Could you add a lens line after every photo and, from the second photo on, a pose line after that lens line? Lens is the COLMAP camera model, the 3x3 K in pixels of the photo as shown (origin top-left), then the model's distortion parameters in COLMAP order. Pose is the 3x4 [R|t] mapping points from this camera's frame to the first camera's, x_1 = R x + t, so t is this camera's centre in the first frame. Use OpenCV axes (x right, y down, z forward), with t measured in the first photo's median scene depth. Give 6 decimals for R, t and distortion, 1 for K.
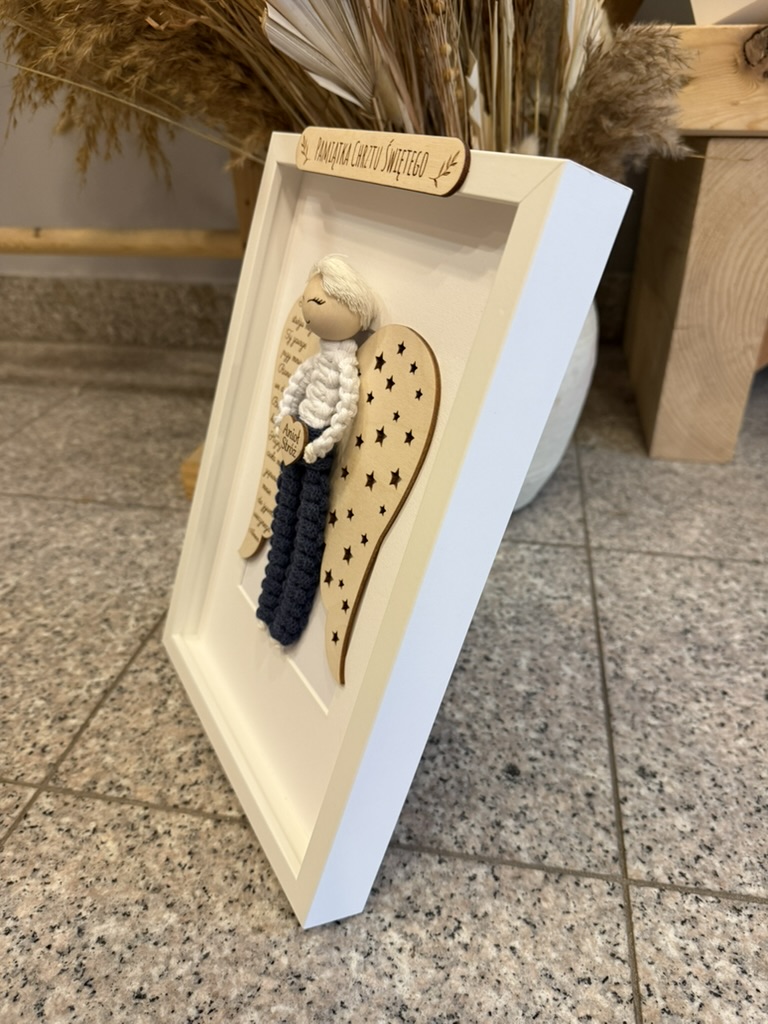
lens RADIAL K [[772.8, 0, 374.7], [0, 772.8, 521.7], [0, 0, 1]] dist [-0.022745, -0.000795]
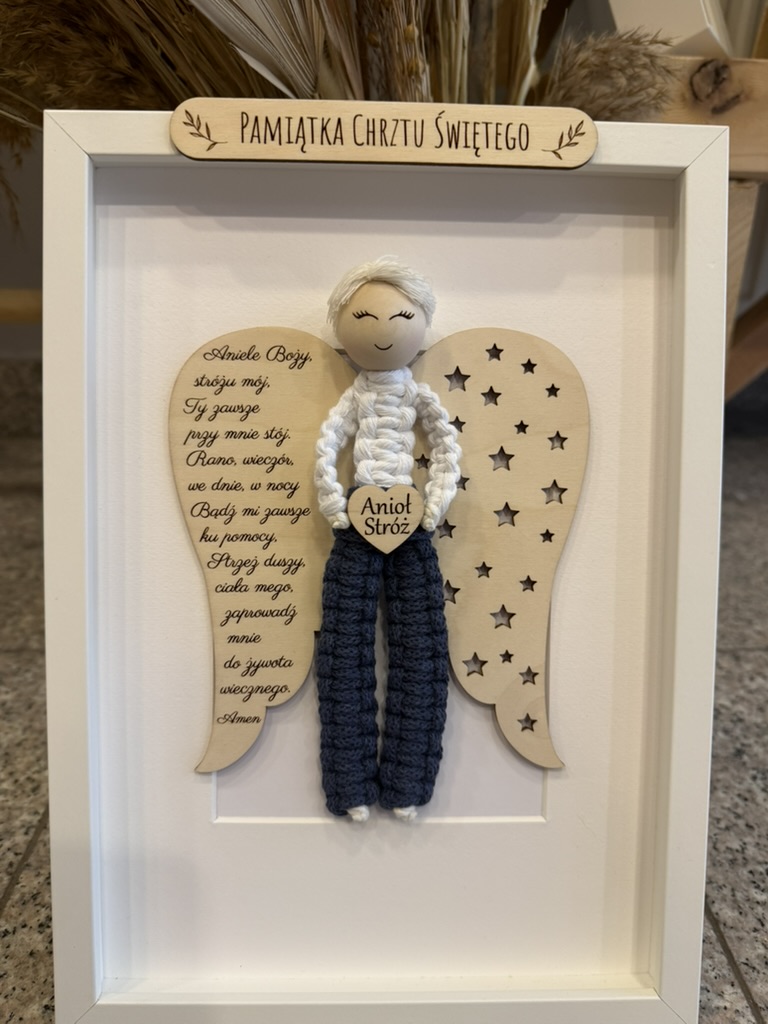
lens RADIAL K [[772.8, 0, 380.7], [0, 772.8, 513.6], [0, 0, 1]] dist [-0.022745, -0.000795]
pose [[0.976155, -0.064971, 0.207123, -0.142985], [0.086624, 0.991484, -0.097239, -0.077099], [-0.199042, 0.112862, 0.973470, 0.352229]]
